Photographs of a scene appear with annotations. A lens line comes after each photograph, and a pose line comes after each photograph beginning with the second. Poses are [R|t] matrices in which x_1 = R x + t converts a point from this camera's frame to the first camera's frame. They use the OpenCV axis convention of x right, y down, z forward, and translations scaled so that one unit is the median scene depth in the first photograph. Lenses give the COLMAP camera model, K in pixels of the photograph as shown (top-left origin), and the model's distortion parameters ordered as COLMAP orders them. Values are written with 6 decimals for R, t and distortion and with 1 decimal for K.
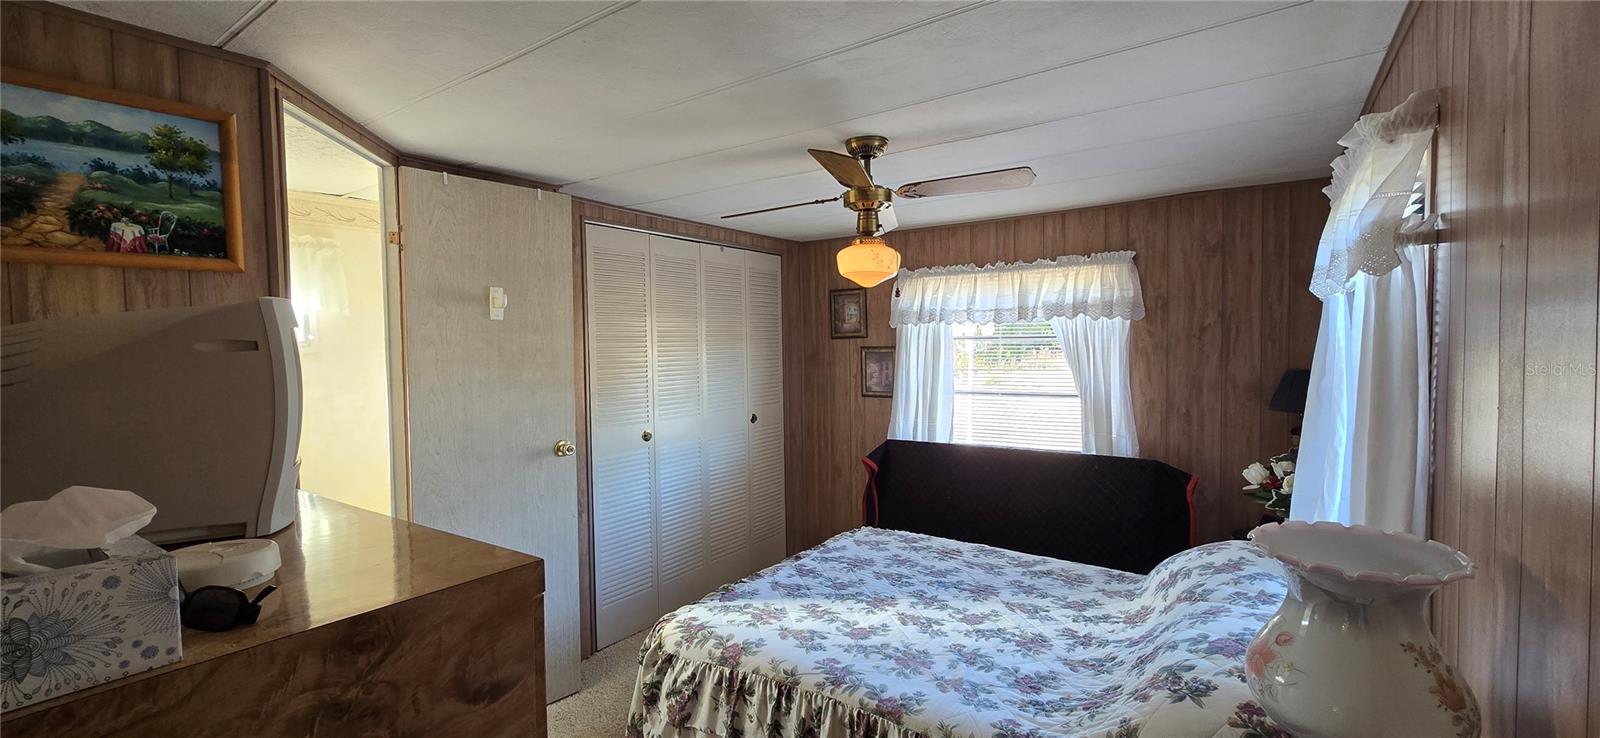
lens RADIAL K [[653.1, 0, 806.9], [0, 653.1, 368.5], [0, 0, 1]] dist [-0.004547, -0.000241]
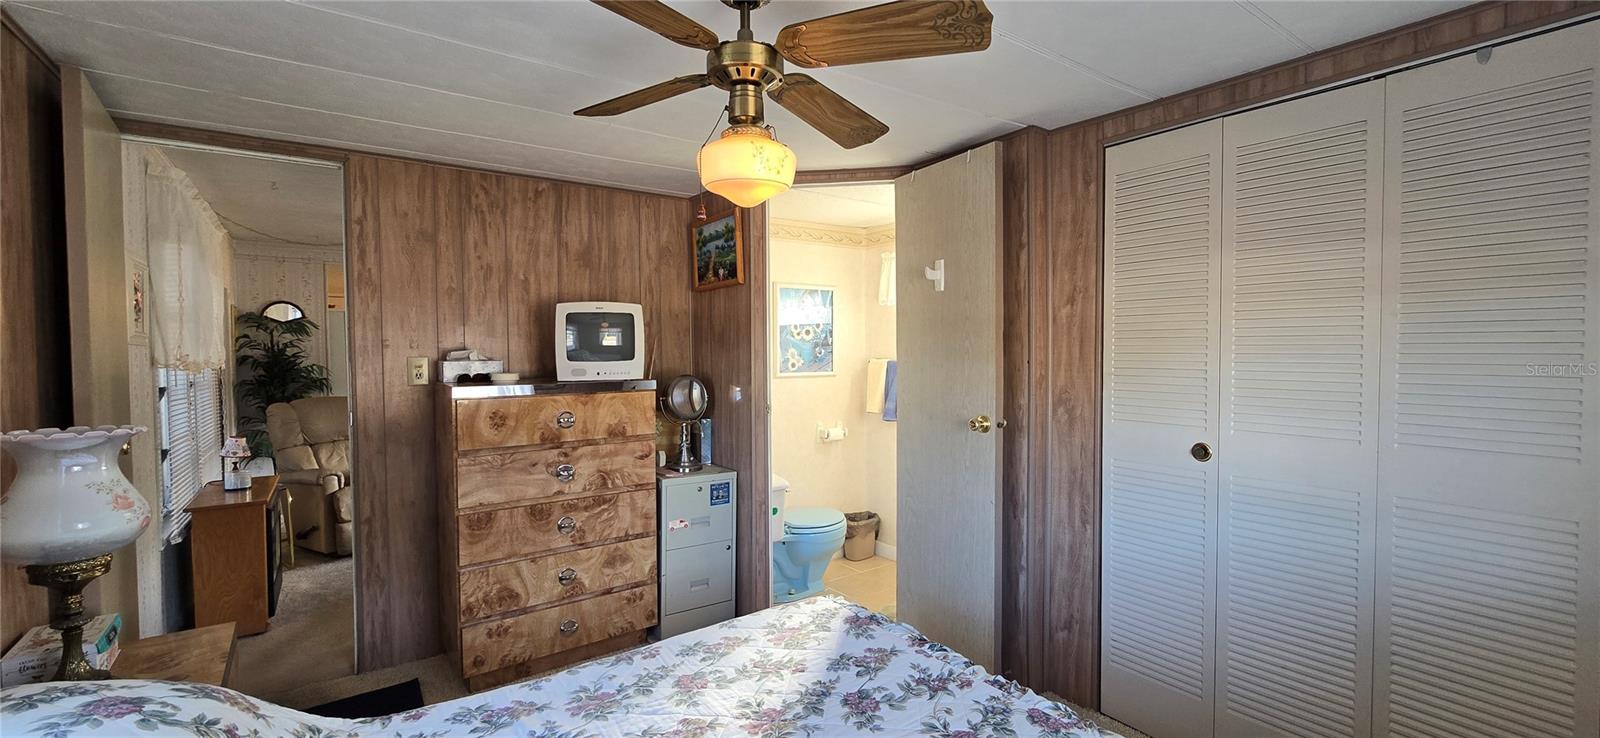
lens RADIAL K [[653.1, 0, 805.6], [0, 653.1, 365.7], [0, 0, 1]] dist [-0.004547, -0.000241]
pose [[-0.331055, 0.046794, -0.942450, 0.519900], [-0.021970, 0.998117, 0.057276, -0.005758], [0.943356, 0.039667, -0.329403, 0.962926]]
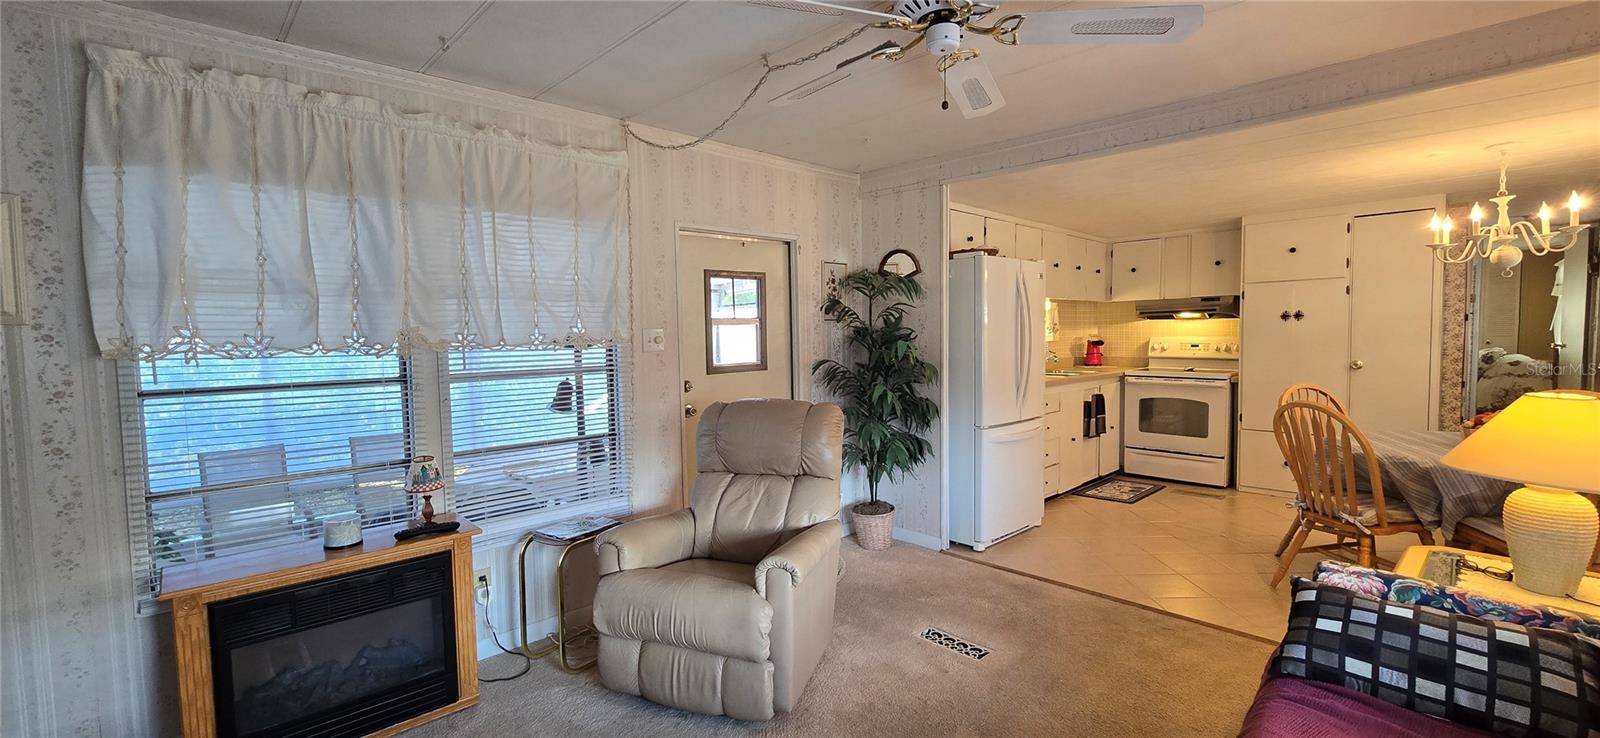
lens RADIAL K [[653.1, 0, 807.2], [0, 653.1, 370.3], [0, 0, 1]] dist [-0.004547, -0.000241]
pose [[-0.978607, 0.016410, 0.205083, -0.867714], [0.038619, 0.993747, 0.104765, 0.046840], [-0.202082, 0.110444, -0.973121, 0.258086]]
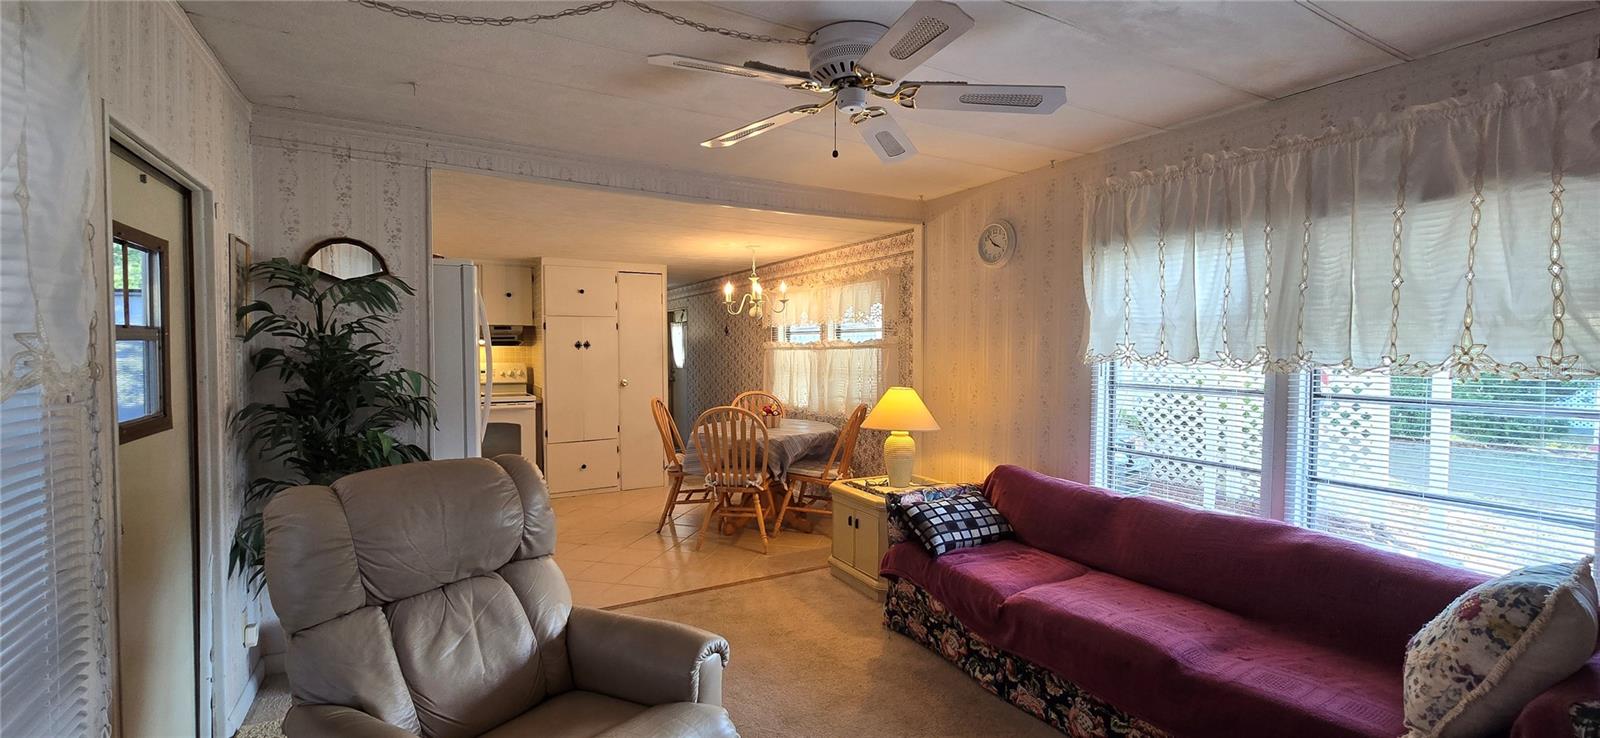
lens RADIAL K [[653.1, 0, 792.0], [0, 653.1, 368.1], [0, 0, 1]] dist [-0.004547, -0.000241]
pose [[-0.441435, 0.041282, -0.896343, -0.215103], [-0.033139, 0.997510, 0.062262, 0.053327], [0.896681, 0.057188, -0.438968, -0.121825]]
